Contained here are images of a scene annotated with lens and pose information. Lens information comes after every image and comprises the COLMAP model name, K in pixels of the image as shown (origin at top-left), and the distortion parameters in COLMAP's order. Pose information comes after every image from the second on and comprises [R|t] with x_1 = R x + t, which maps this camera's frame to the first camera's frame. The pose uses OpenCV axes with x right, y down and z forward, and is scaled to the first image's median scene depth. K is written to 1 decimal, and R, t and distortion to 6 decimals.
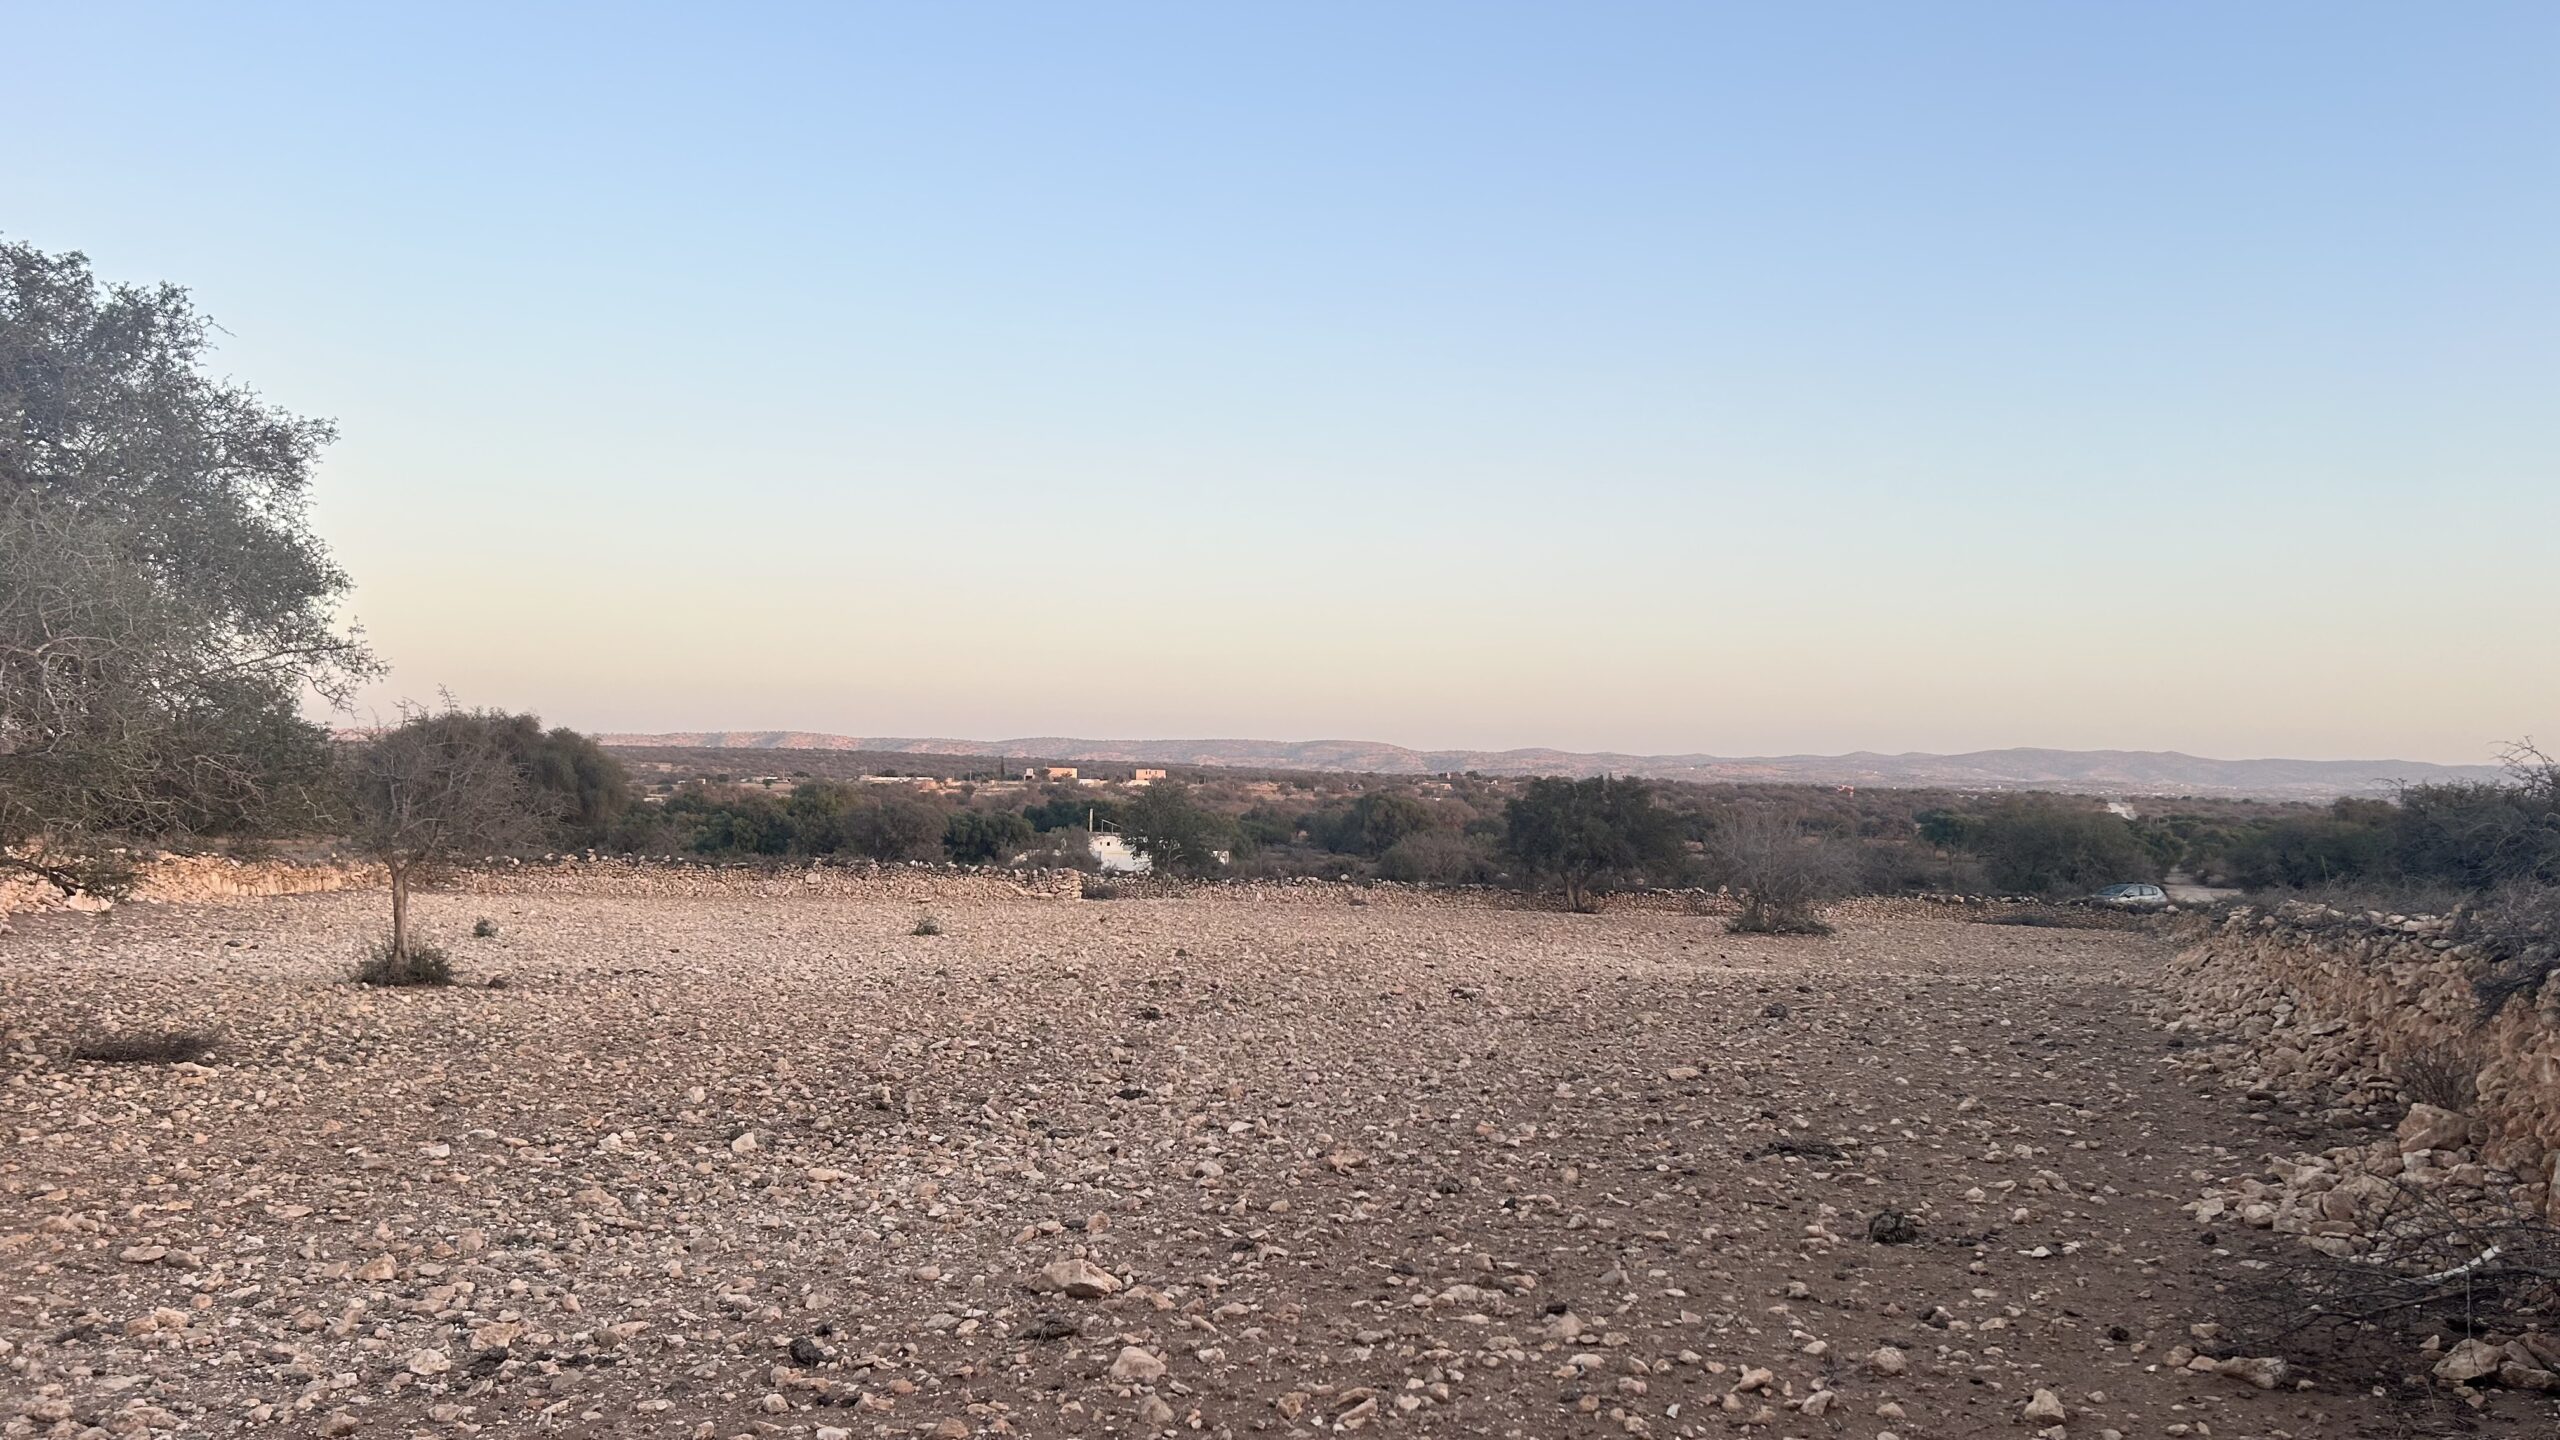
lens RADIAL K [[1894.5, 0, 1284.0], [0, 1894.5, 704.3], [0, 0, 1]] dist [0.063747, -0.068898]
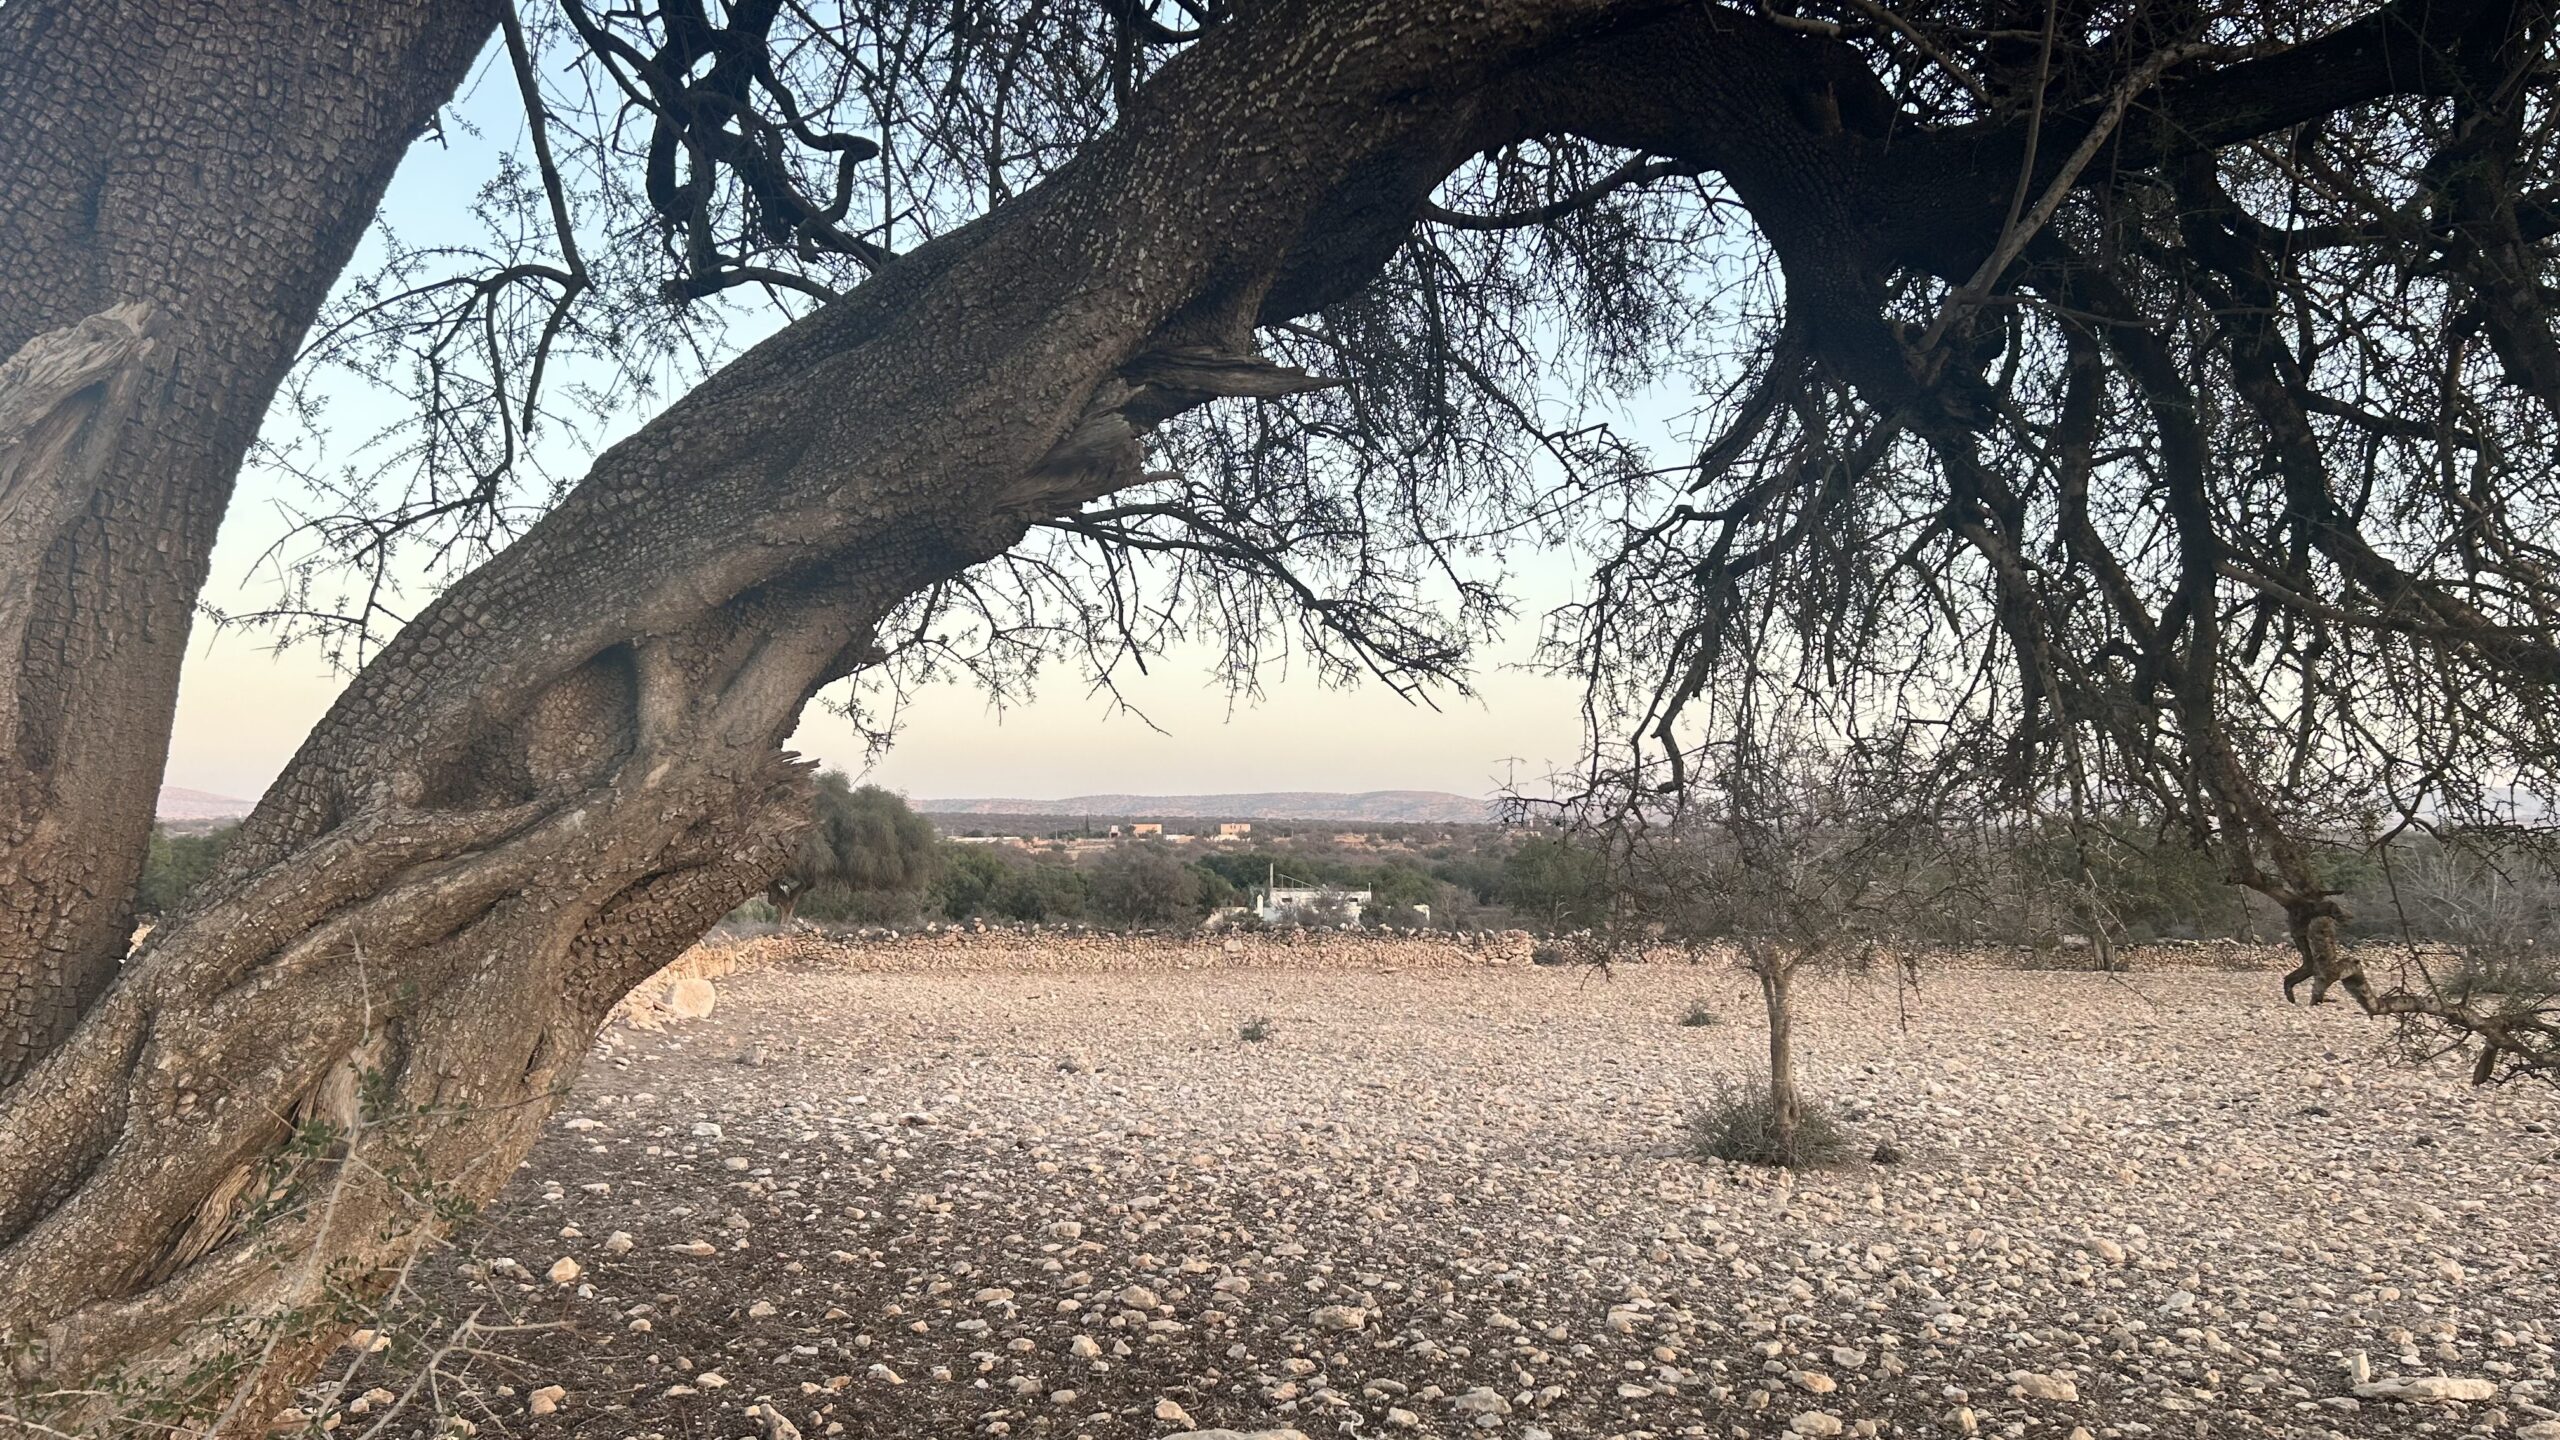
lens RADIAL K [[1894.5, 0, 1277.3], [0, 1894.5, 731.5], [0, 0, 1]] dist [0.063747, -0.068898]
pose [[0.999155, -0.025670, -0.032110, -0.343568], [0.025238, 0.999586, -0.013787, 0.009882], [0.032451, 0.012965, 0.999389, 0.232948]]
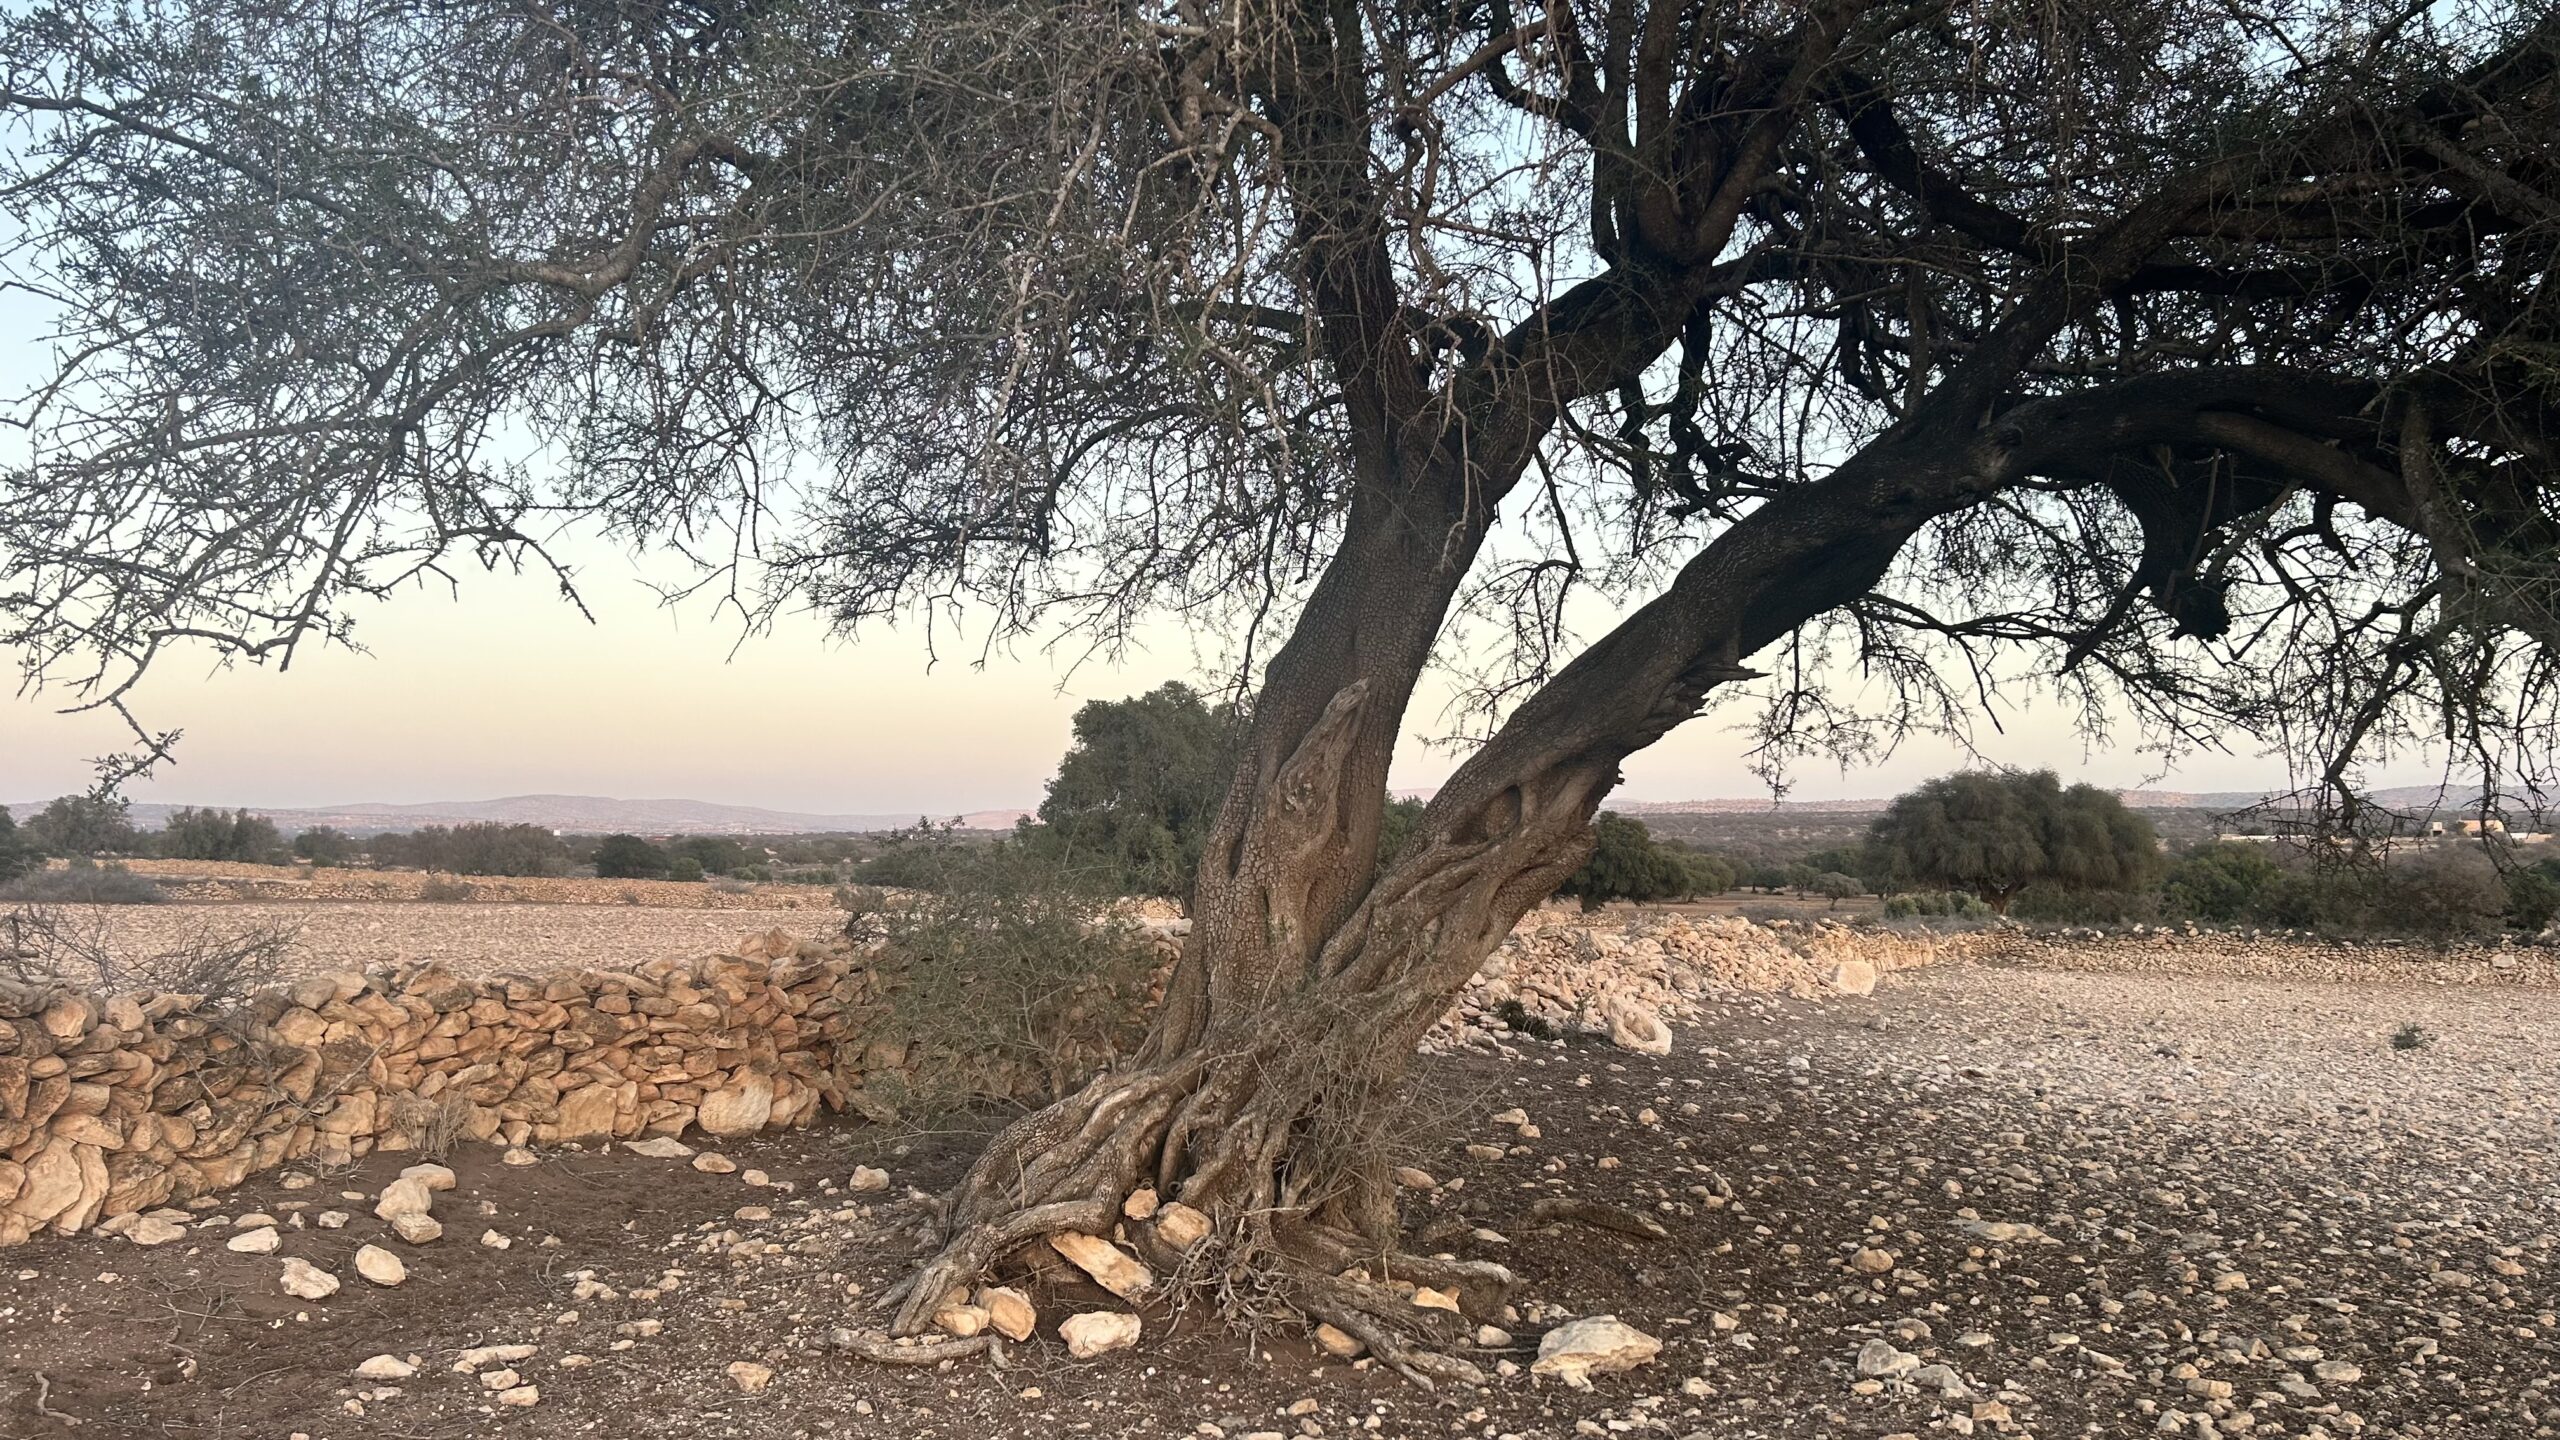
lens RADIAL K [[1894.5, 0, 1283.7], [0, 1894.5, 731.0], [0, 0, 1]] dist [0.063747, -0.068898]
pose [[0.788231, -0.057051, -0.612729, -0.269014], [0.044950, 0.998371, -0.035132, 0.005306], [0.613736, 0.000150, 0.789512, 0.134361]]
